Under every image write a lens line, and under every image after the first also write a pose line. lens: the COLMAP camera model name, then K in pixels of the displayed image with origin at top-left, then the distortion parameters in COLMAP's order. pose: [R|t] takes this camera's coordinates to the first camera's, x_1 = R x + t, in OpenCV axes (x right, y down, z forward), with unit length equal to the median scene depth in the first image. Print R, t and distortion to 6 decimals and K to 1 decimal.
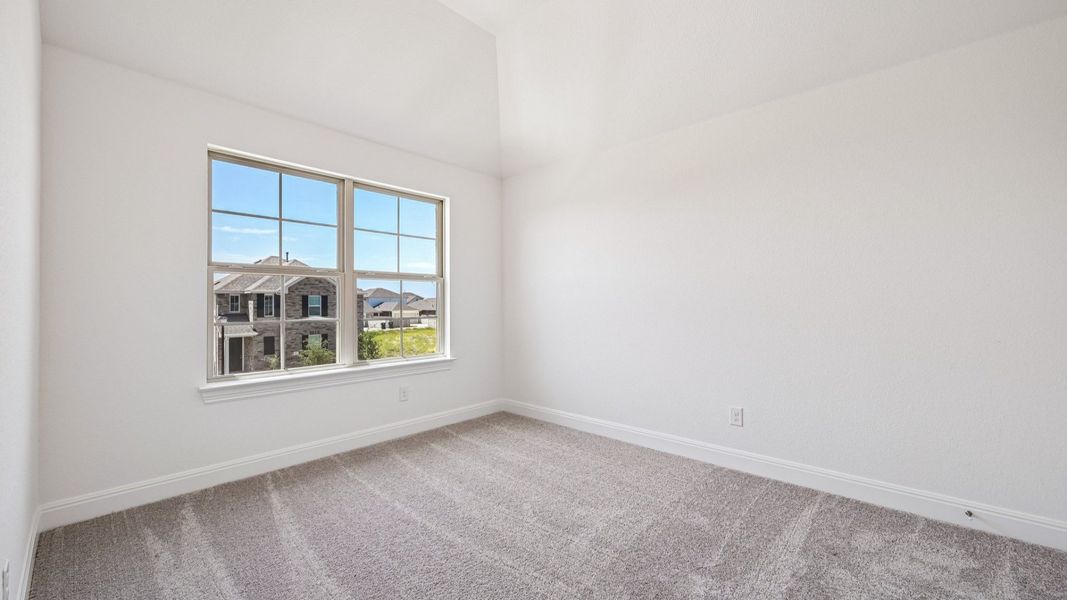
lens RADIAL K [[374.3, 0, 525.6], [0, 374.3, 295.9], [0, 0, 1]] dist [-0.002577, 0.000228]
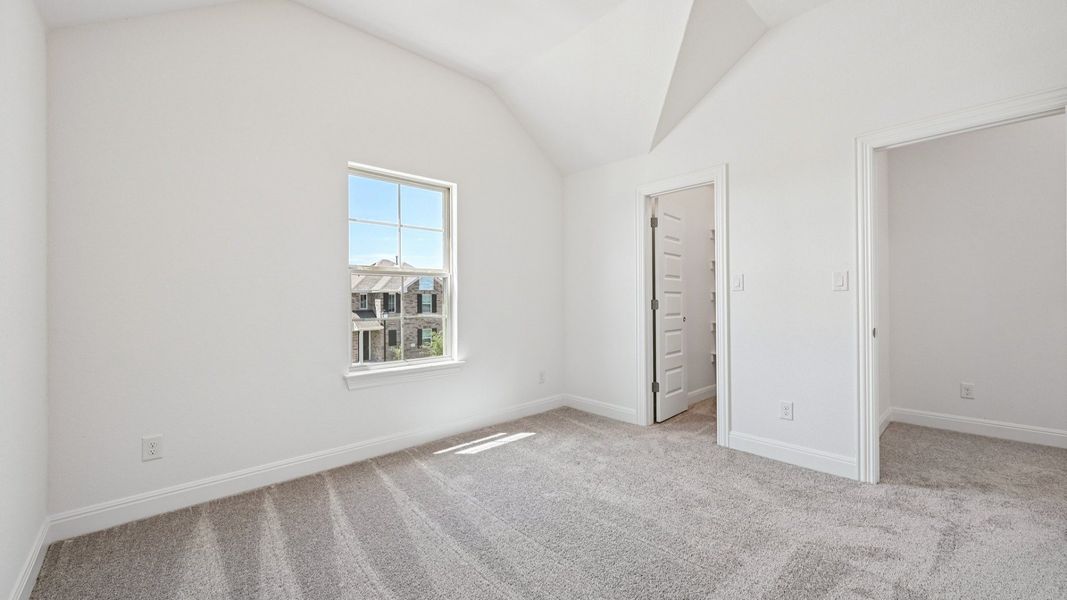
lens RADIAL K [[417.4, 0, 540.2], [0, 417.4, 302.1], [0, 0, 1]] dist [-0.000118, -0.000106]
pose [[0.999940, -0.005015, 0.009716, -0.243274], [0.004799, 0.999744, 0.022131, -0.003035], [-0.009825, -0.022083, 0.999708, -0.259018]]
